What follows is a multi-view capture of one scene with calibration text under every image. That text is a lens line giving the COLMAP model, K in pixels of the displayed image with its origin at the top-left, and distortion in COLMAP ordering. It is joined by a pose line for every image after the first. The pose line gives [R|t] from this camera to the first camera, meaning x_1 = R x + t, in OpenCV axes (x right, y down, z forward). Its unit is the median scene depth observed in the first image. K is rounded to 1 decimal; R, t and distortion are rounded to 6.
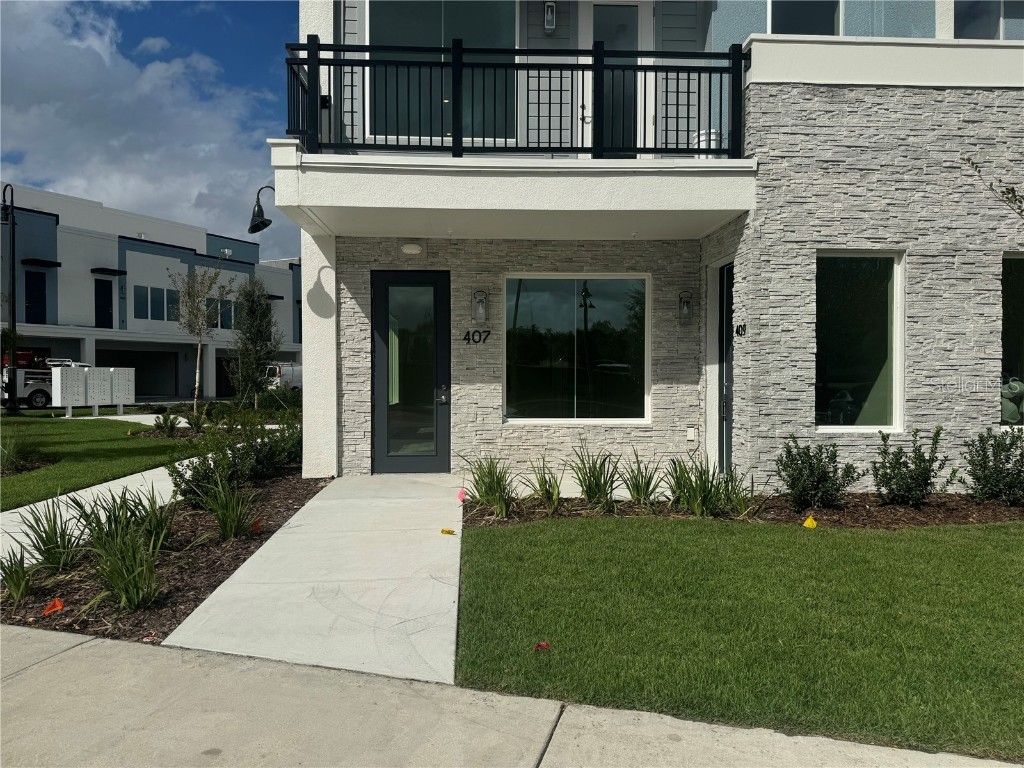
lens RADIAL K [[640.0, 0, 498.4], [0, 640.0, 381.6], [0, 0, 1]] dist [0.049223, -0.049477]
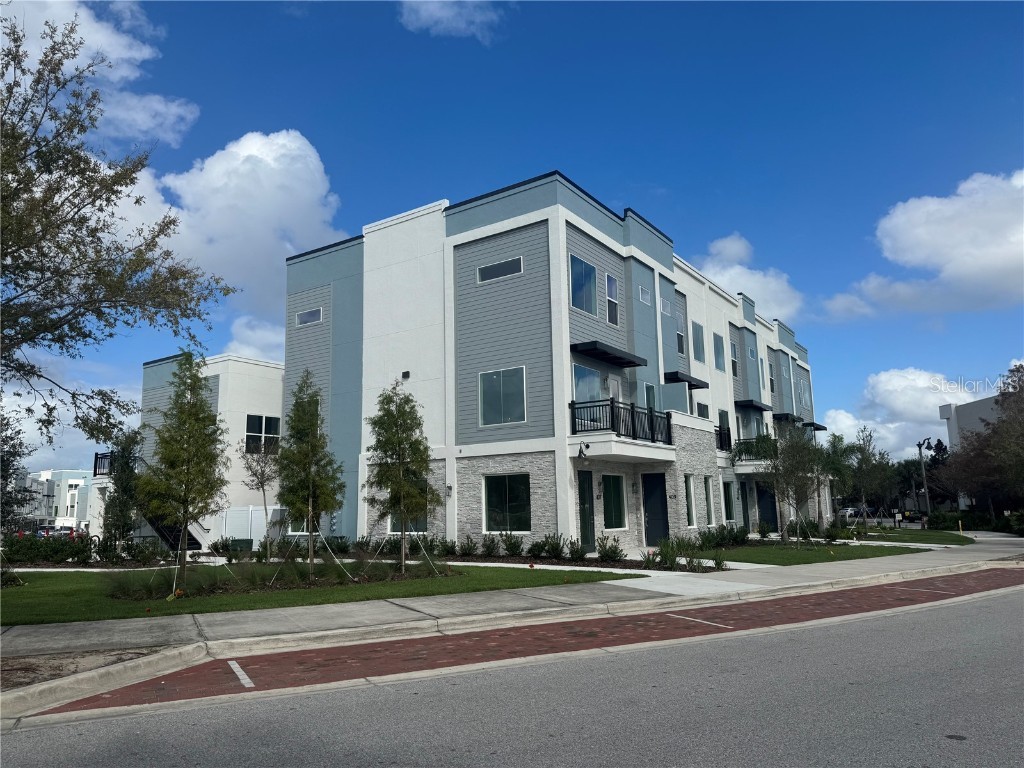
lens RADIAL K [[709.3, 0, 496.3], [0, 709.3, 380.7], [0, 0, 1]] dist [0.064708, 0.000351]
pose [[0.619141, 0.129772, 0.774483, -2.612009], [0.026161, 0.982295, -0.185507, -0.009280], [-0.784844, 0.135116, 0.604784, -0.481696]]
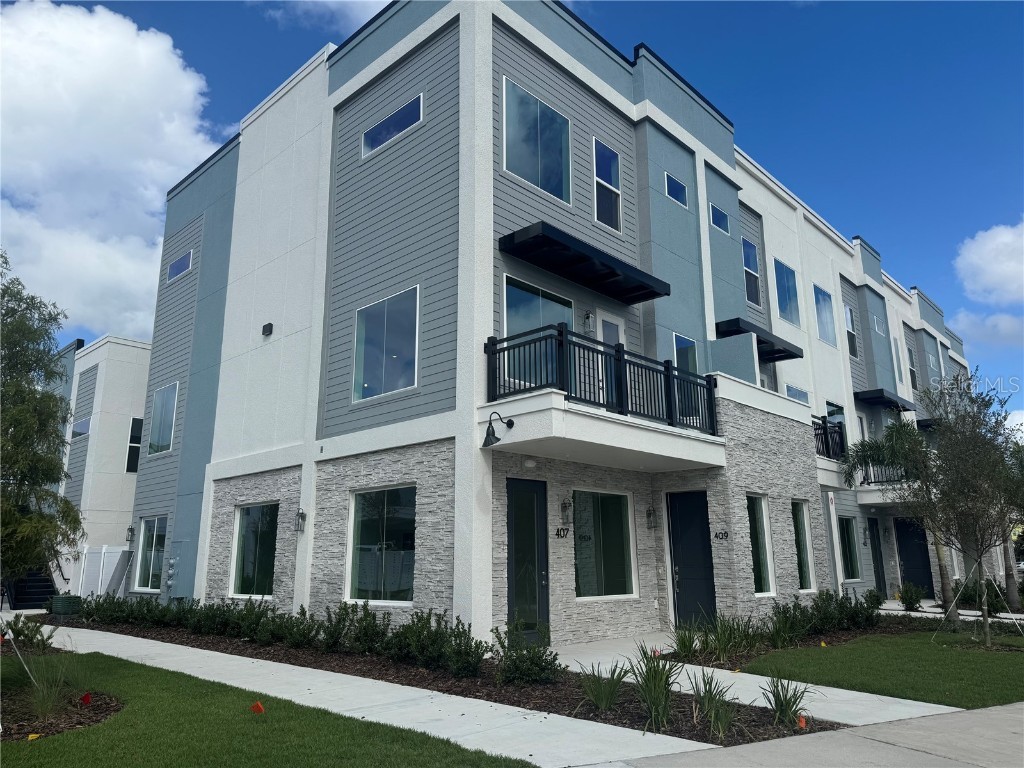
lens RADIAL K [[716.2, 0, 511.0], [0, 716.2, 377.9], [0, 0, 1]] dist [0.063321, -0.091461]
pose [[0.722360, 0.165790, 0.671350, -1.169543], [0.013743, 0.967202, -0.253638, -0.005744], [-0.691381, 0.192444, 0.696389, -0.015572]]
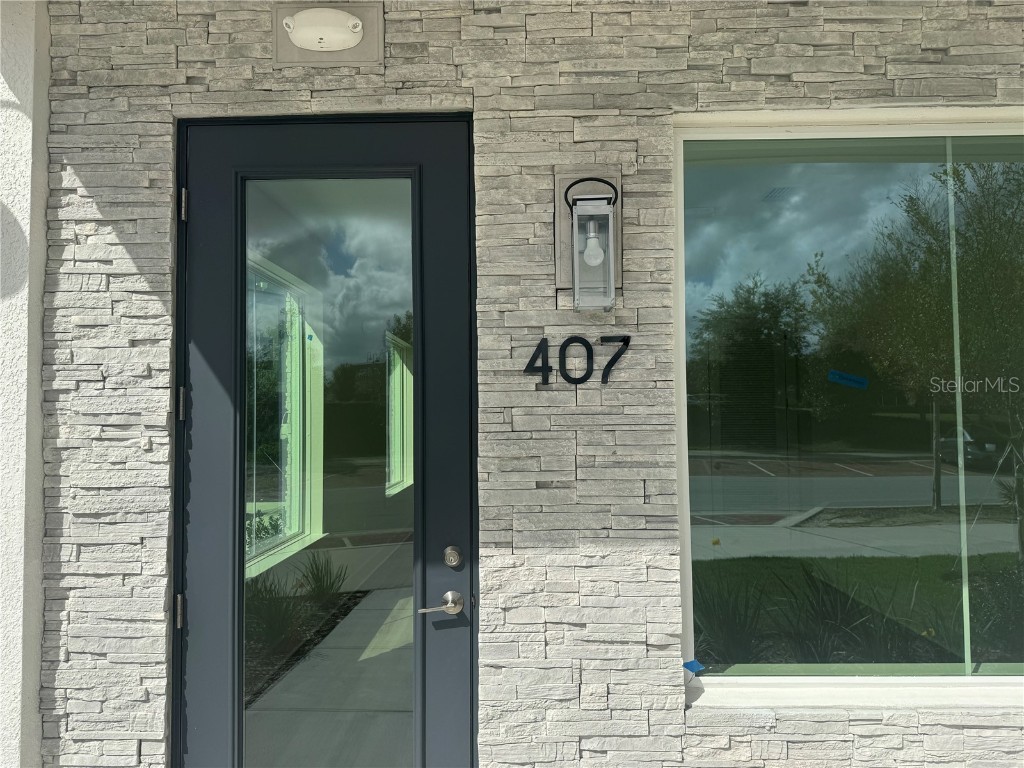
lens RADIAL K [[716.2, 0, 511.0], [0, 716.2, 377.9], [0, 0, 1]] dist [0.063321, -0.091461]
pose [[0.995660, -0.013704, -0.092055, -0.034222], [0.008914, 0.998594, -0.052247, -0.049156], [0.092642, 0.051200, 0.994382, 0.724427]]
